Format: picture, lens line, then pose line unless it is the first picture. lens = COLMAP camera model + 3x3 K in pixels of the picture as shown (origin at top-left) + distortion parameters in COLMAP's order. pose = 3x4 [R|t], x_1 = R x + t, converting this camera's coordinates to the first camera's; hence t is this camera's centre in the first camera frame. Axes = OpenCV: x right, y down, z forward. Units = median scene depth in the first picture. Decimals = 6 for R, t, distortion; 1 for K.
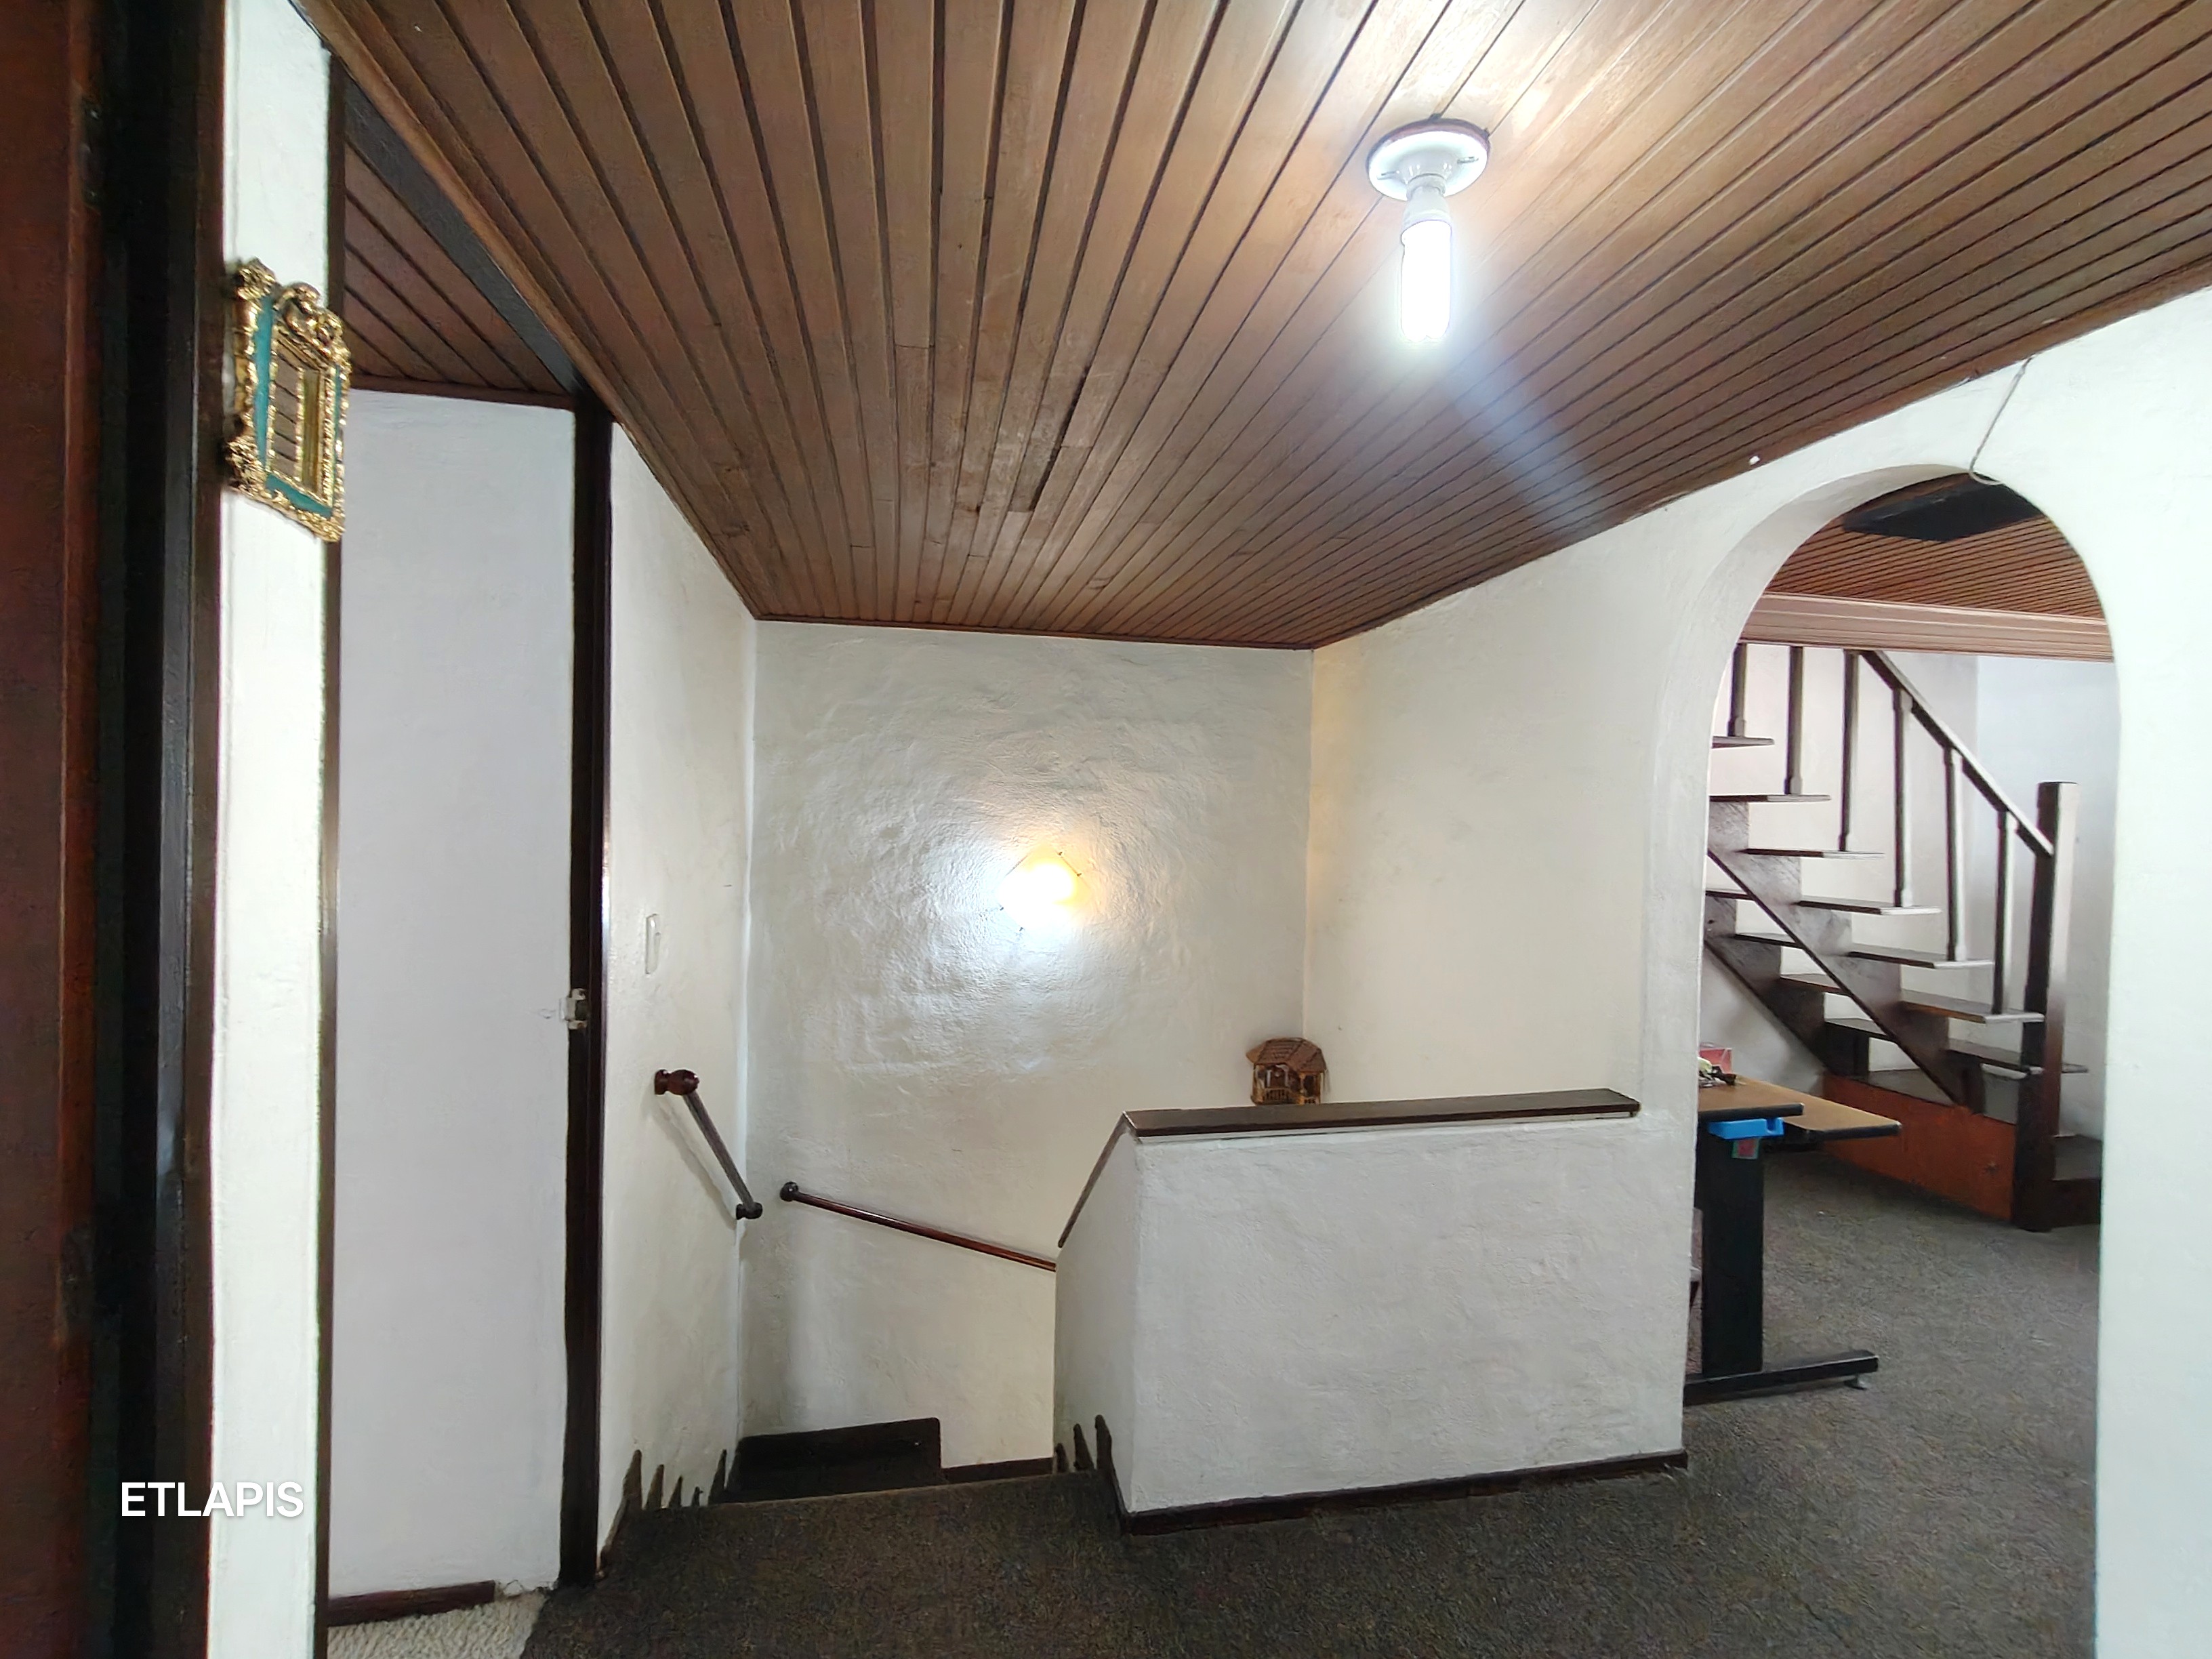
lens RADIAL K [[1032.3, 0, 1107.8], [0, 1032.3, 833.1], [0, 0, 1]] dist [-0.001129, 0.000485]
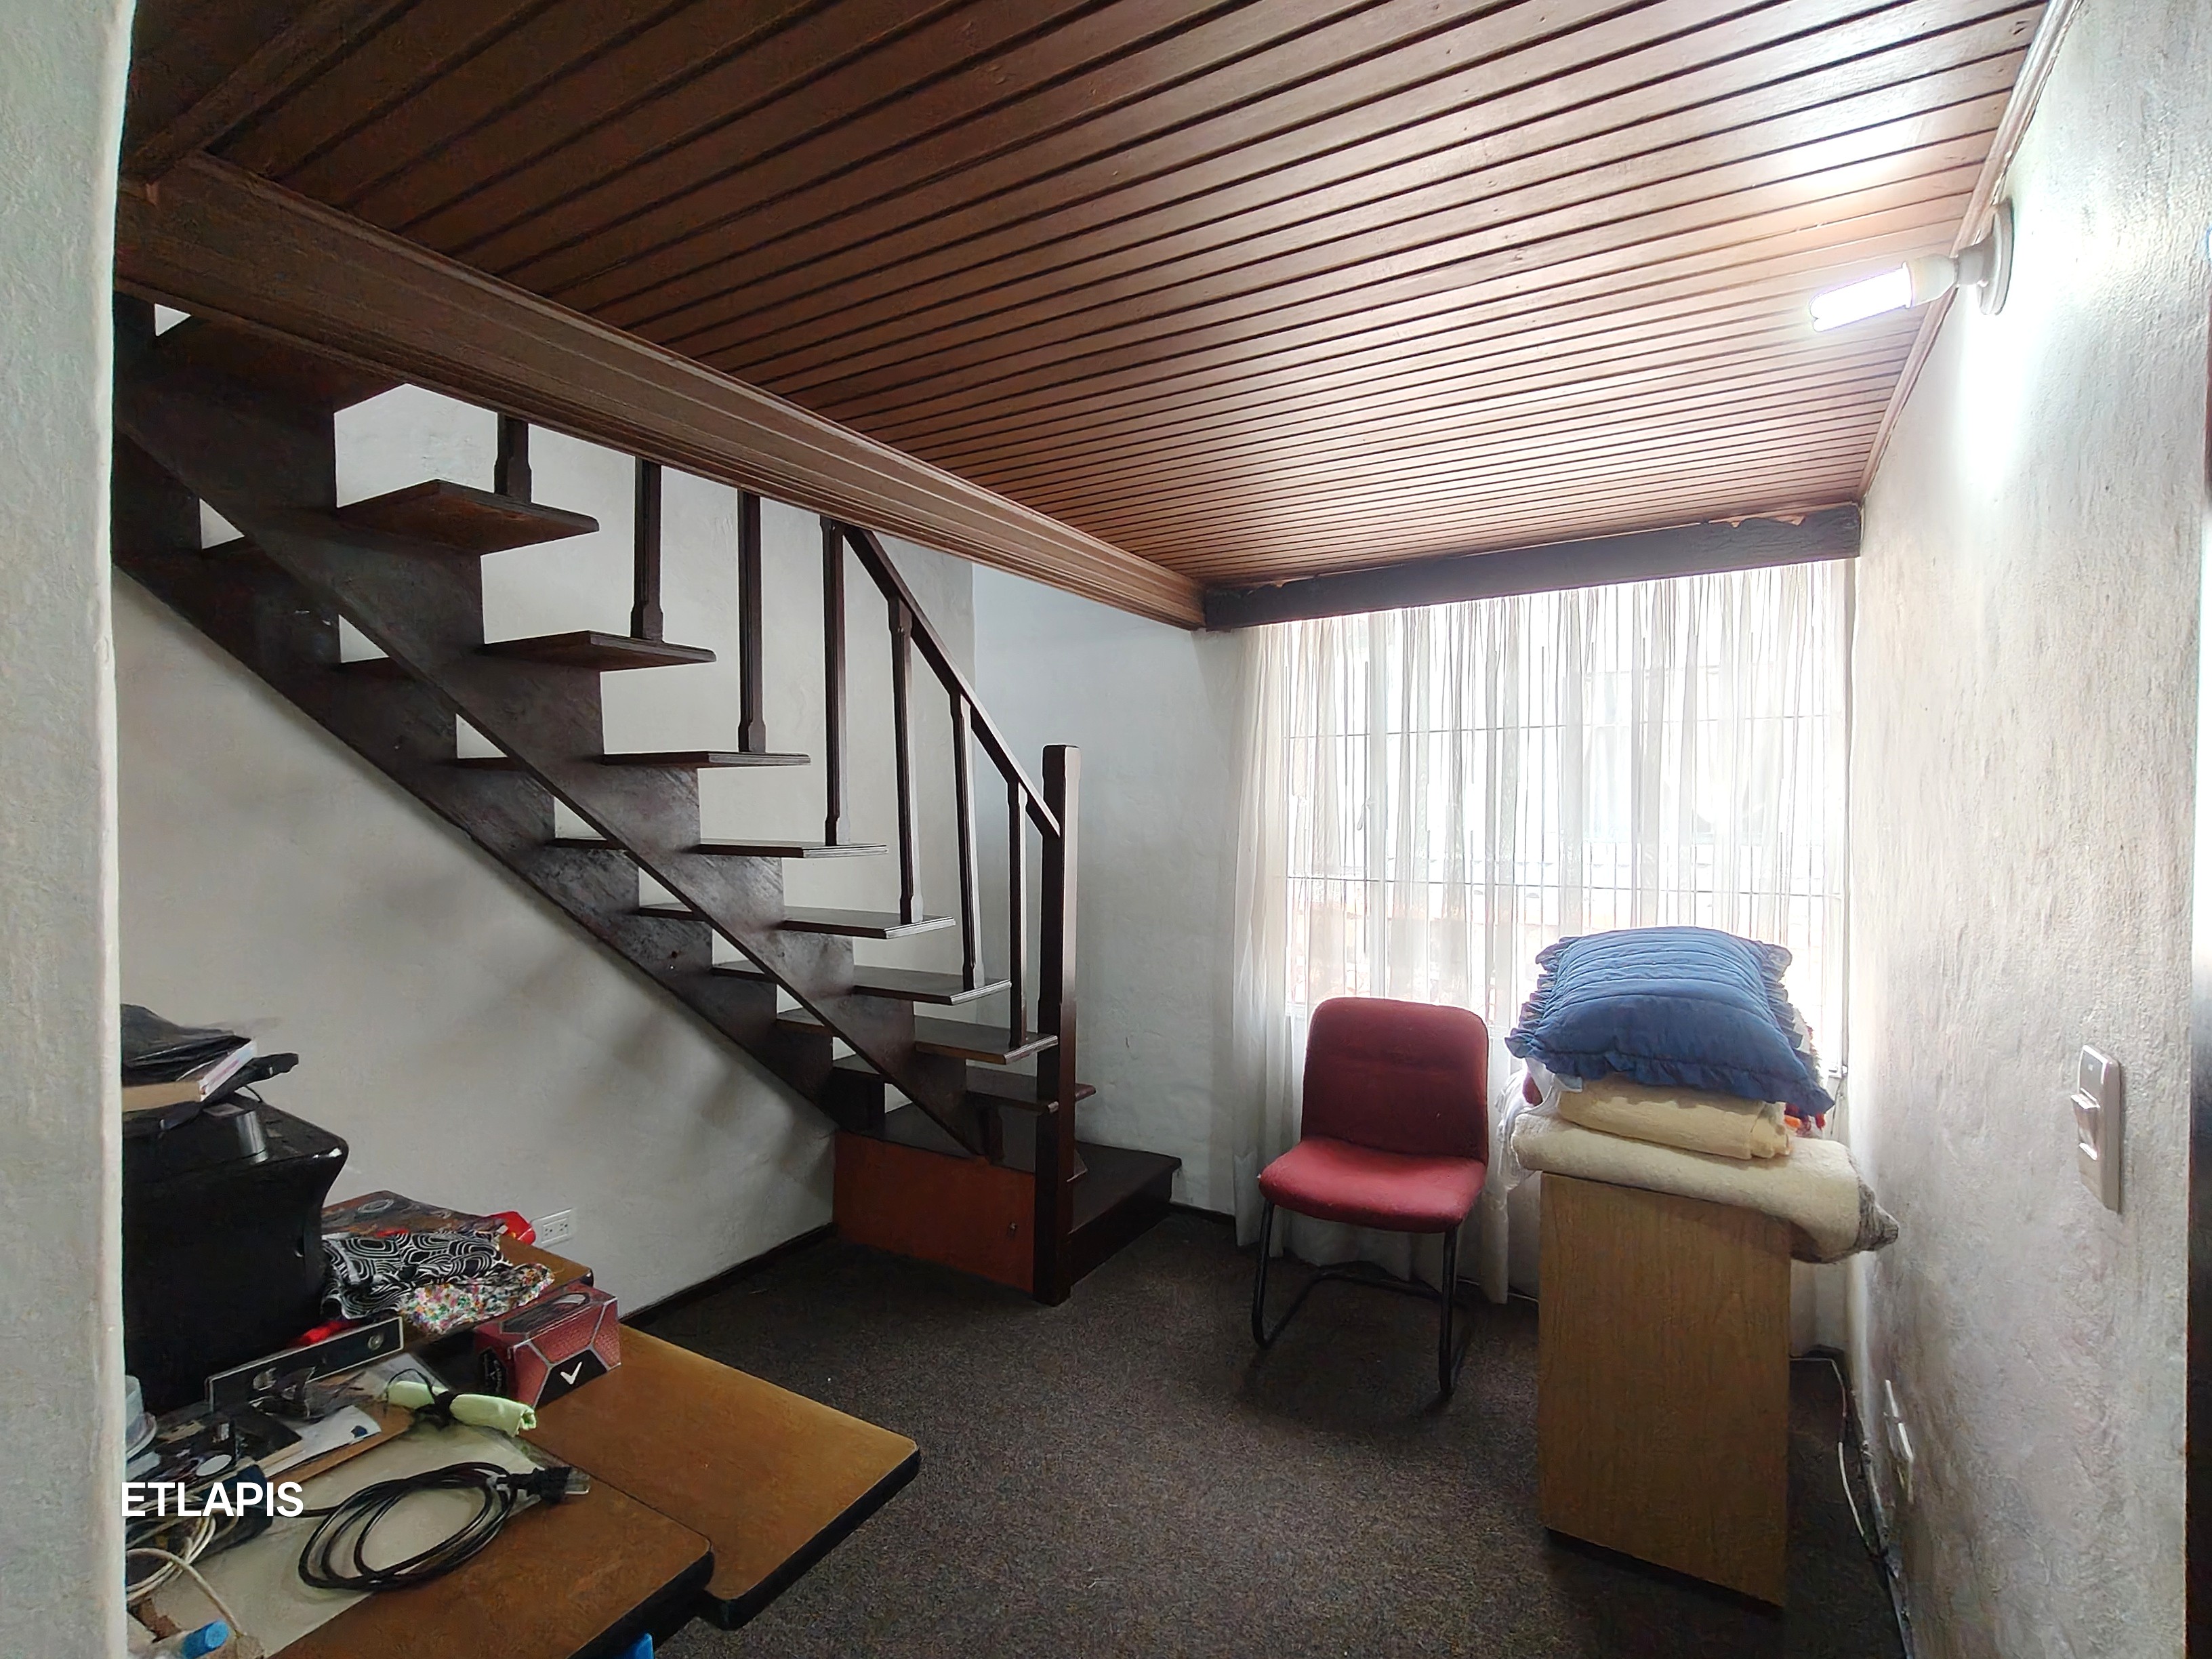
lens RADIAL K [[1032.3, 0, 1107.8], [0, 1032.3, 833.1], [0, 0, 1]] dist [-0.001129, 0.000485]
pose [[0.664460, -0.039827, 0.746262, 0.342411], [0.024898, 0.999204, 0.031157, -0.005000], [-0.746909, -0.002122, 0.664923, 0.439828]]
